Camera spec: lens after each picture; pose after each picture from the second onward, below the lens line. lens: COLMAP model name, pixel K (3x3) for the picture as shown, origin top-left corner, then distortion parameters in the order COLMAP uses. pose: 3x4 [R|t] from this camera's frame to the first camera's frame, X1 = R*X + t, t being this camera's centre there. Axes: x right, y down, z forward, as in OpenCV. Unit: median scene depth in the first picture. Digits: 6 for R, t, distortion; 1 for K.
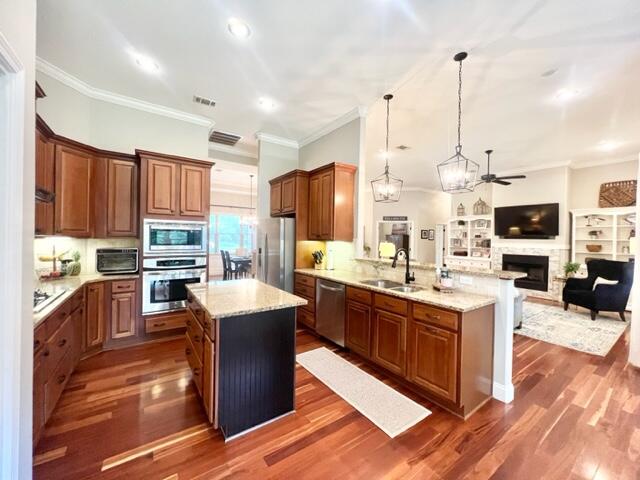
lens RADIAL K [[258.2, 0, 316.7], [0, 258.2, 238.9], [0, 0, 1]] dist [-0.001053, 0.000545]
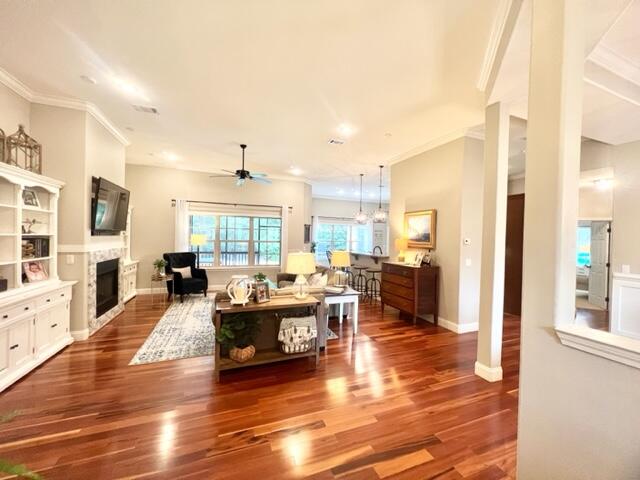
lens RADIAL K [[258.2, 0, 319.6], [0, 258.2, 238.2], [0, 0, 1]] dist [-0.001053, 0.000545]
pose [[-0.973602, -0.034262, 0.225668, 0.142986], [-0.029769, 0.999286, 0.023286, -0.024044], [-0.226305, 0.015953, -0.973926, 1.617299]]
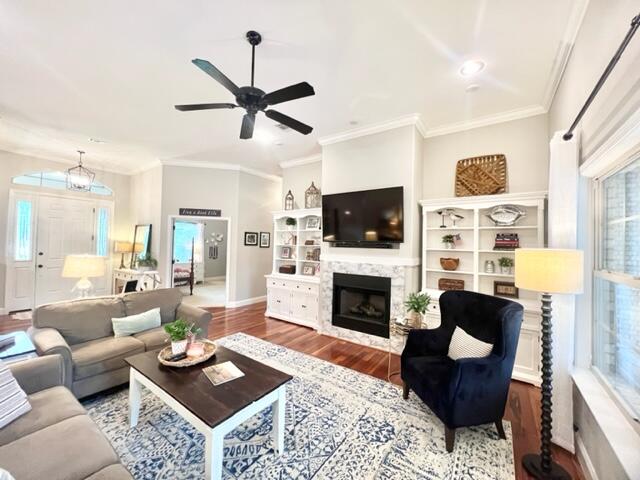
lens RADIAL K [[258.2, 0, 320.4], [0, 258.2, 239.1], [0, 0, 1]] dist [-0.001053, 0.000545]
pose [[0.933071, 0.013879, 0.359426, 0.533653], [-0.006458, 0.999741, -0.021838, -0.006060], [-0.359636, 0.018055, 0.932918, 0.506073]]
